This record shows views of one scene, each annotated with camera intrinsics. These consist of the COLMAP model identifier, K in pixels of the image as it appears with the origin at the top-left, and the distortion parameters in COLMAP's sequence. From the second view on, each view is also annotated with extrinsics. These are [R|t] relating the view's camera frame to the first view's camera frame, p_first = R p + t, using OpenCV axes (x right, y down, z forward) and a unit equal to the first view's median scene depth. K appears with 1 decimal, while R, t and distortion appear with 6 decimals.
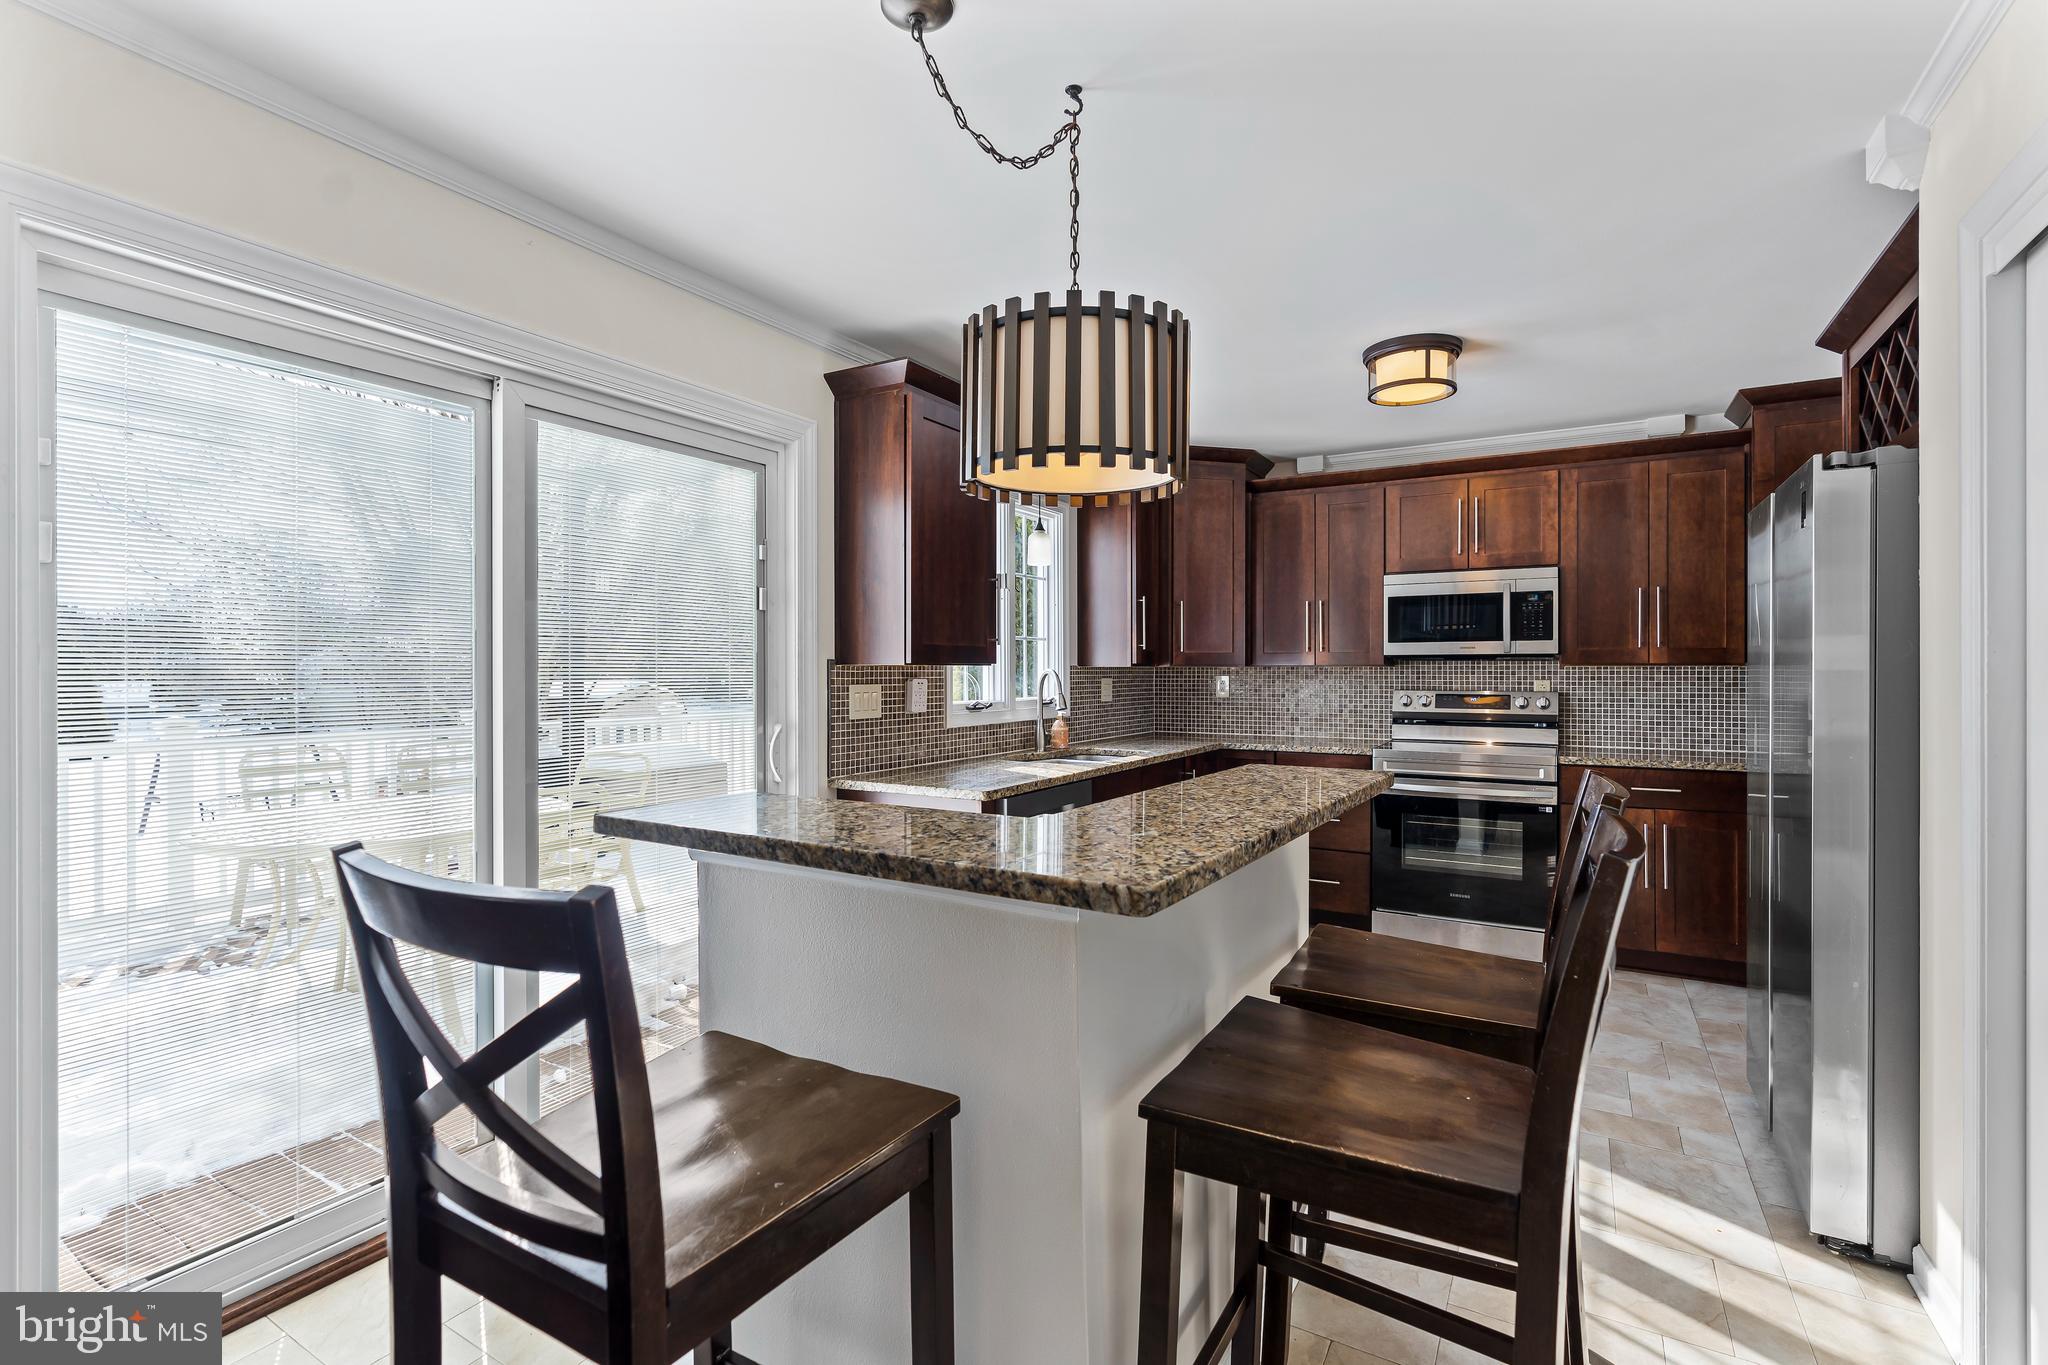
lens RADIAL K [[933.9, 0, 1017.6], [0, 933.9, 668.6], [0, 0, 1]] dist [-0.011418, 0.004226]
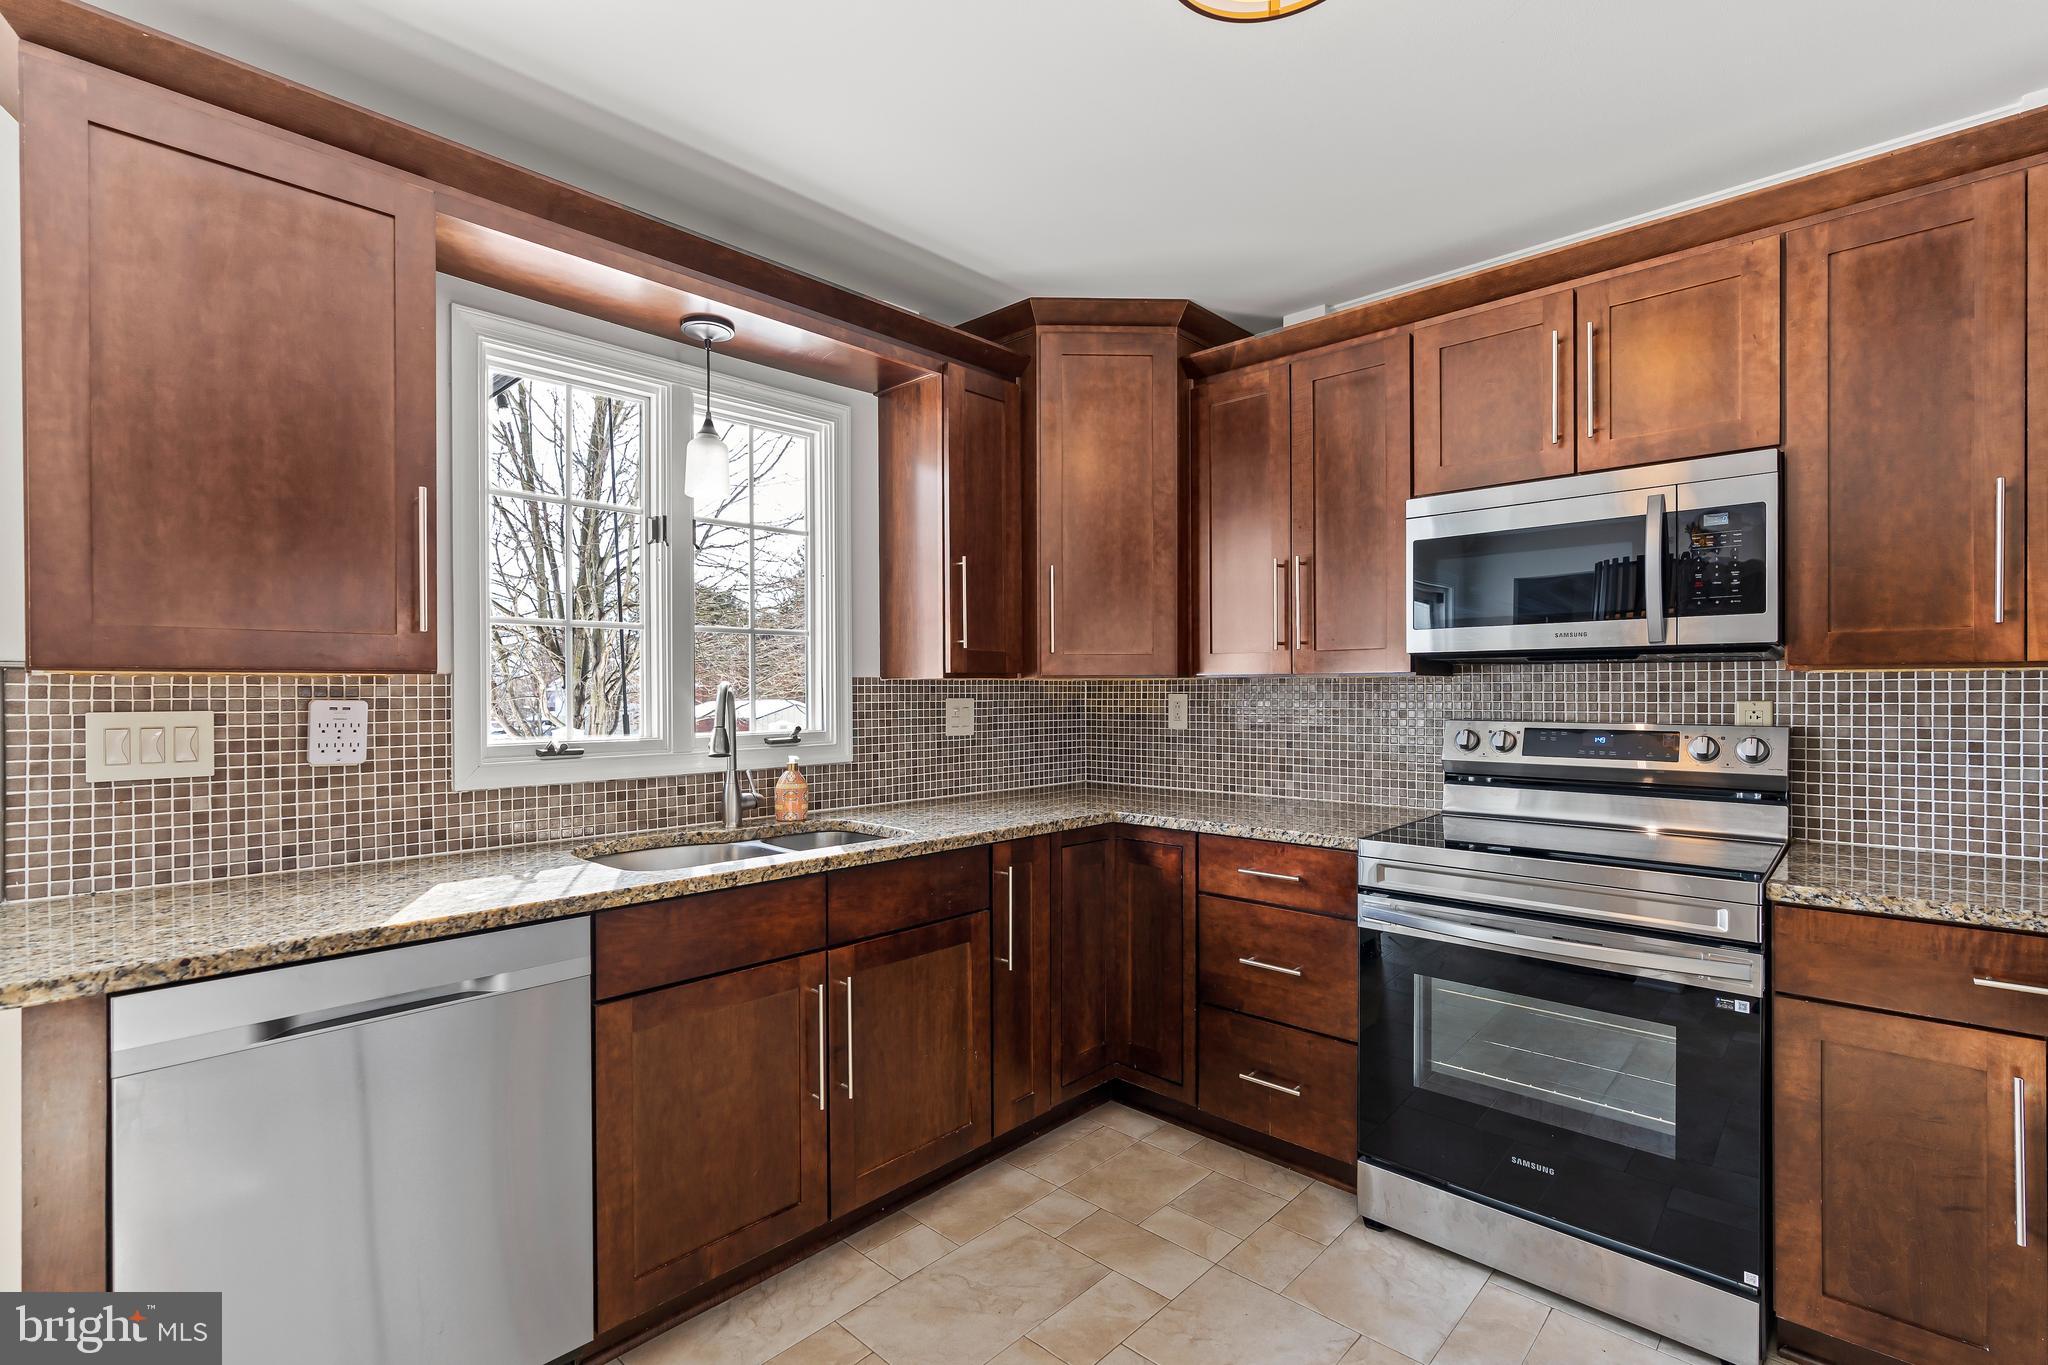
lens RADIAL K [[933.9, 0, 1022.4], [0, 933.9, 692.2], [0, 0, 1]] dist [-0.011418, 0.004226]
pose [[0.976396, -0.002562, -0.215972, 0.321480], [0.003528, 0.999985, 0.004089, 0.004747], [0.215959, -0.004755, 0.976391, 0.484632]]
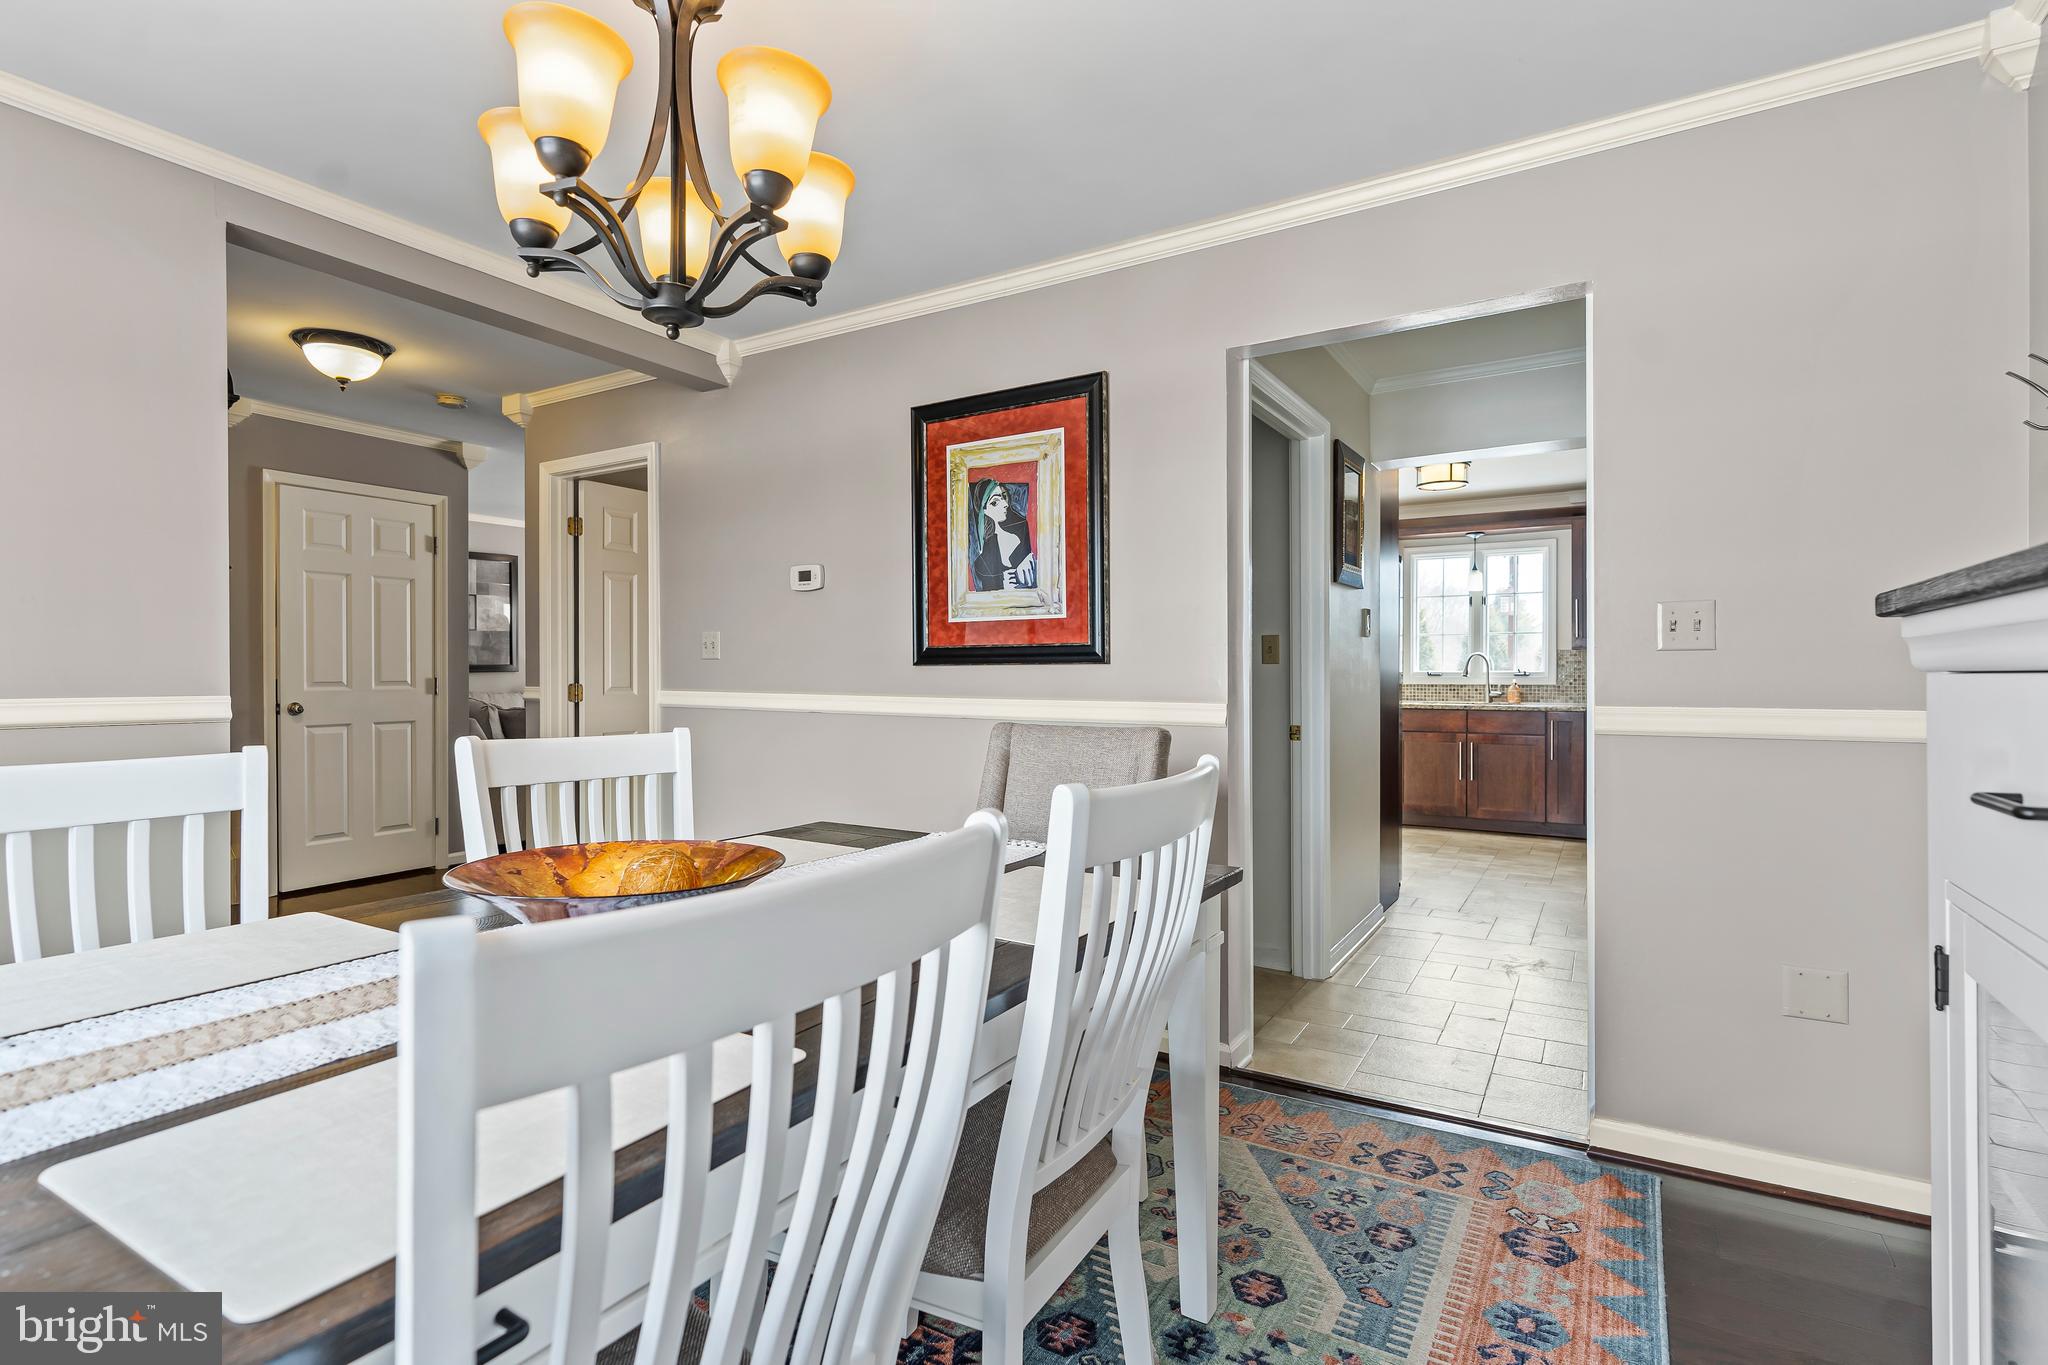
lens RADIAL K [[995.1, 0, 1004.6], [0, 995.1, 680.1], [0, 0, 1]] dist [0.001034, -0.000033]
pose [[-0.009259, 0.013333, -0.999868, 1.791805], [0.001662, 0.999910, 0.013318, 0.023422], [0.999956, -0.001538, -0.009280, 0.164372]]
